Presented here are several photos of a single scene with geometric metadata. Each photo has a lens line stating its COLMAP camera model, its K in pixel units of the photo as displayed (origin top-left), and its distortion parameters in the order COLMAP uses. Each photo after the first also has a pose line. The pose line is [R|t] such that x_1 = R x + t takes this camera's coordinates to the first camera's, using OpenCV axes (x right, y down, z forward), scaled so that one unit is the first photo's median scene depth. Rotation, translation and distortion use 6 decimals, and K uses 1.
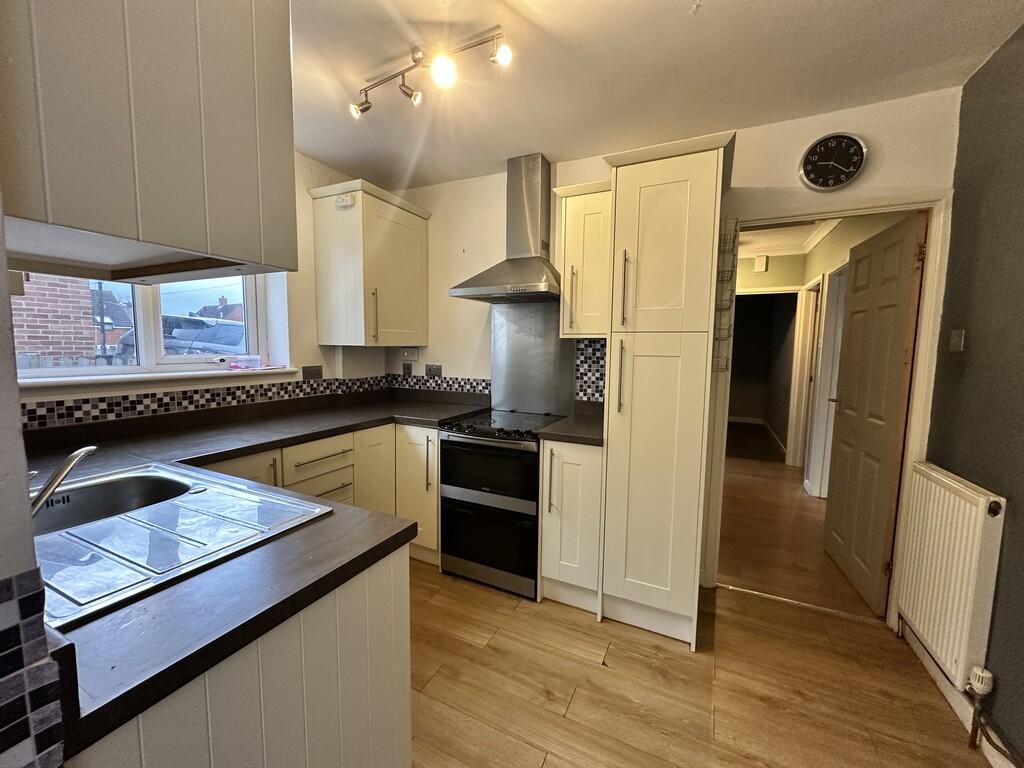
lens RADIAL K [[404.1, 0, 511.5], [0, 404.1, 384.9], [0, 0, 1]] dist [-0.006299, 0.000908]
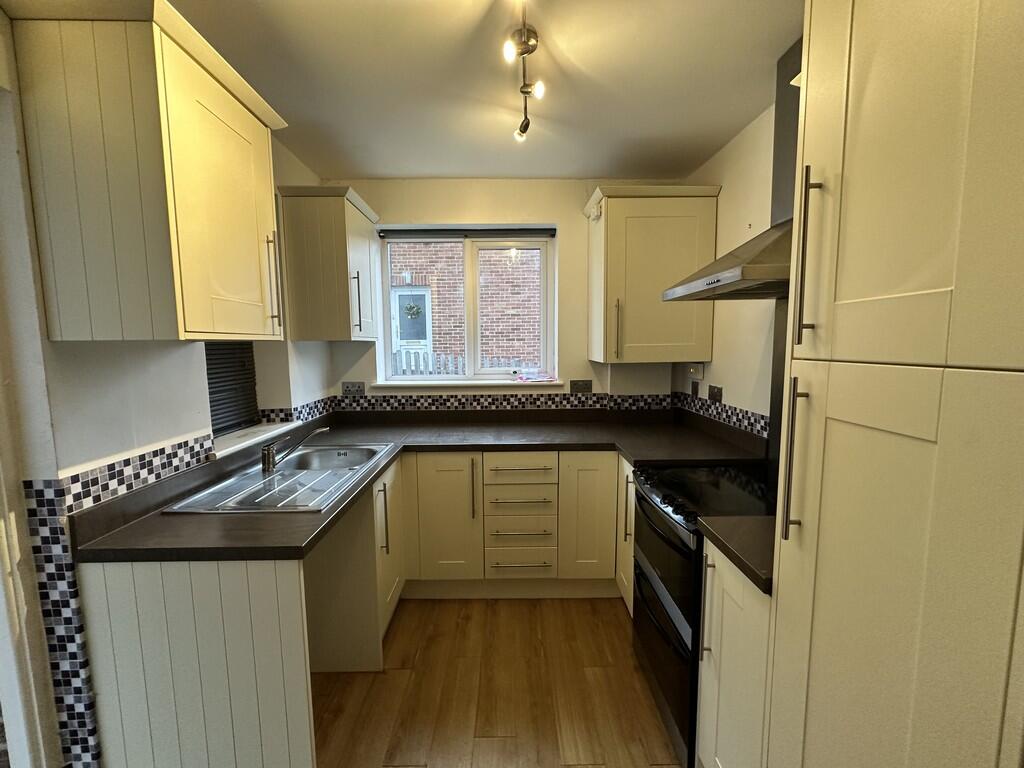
lens RADIAL K [[404.1, 0, 511.8], [0, 404.1, 382.1], [0, 0, 1]] dist [-0.006299, 0.000908]
pose [[0.450444, 0.065831, -0.890374, 0.381153], [-0.071679, 0.996725, 0.037431, -0.072555], [0.889923, 0.046961, 0.453687, 0.393257]]
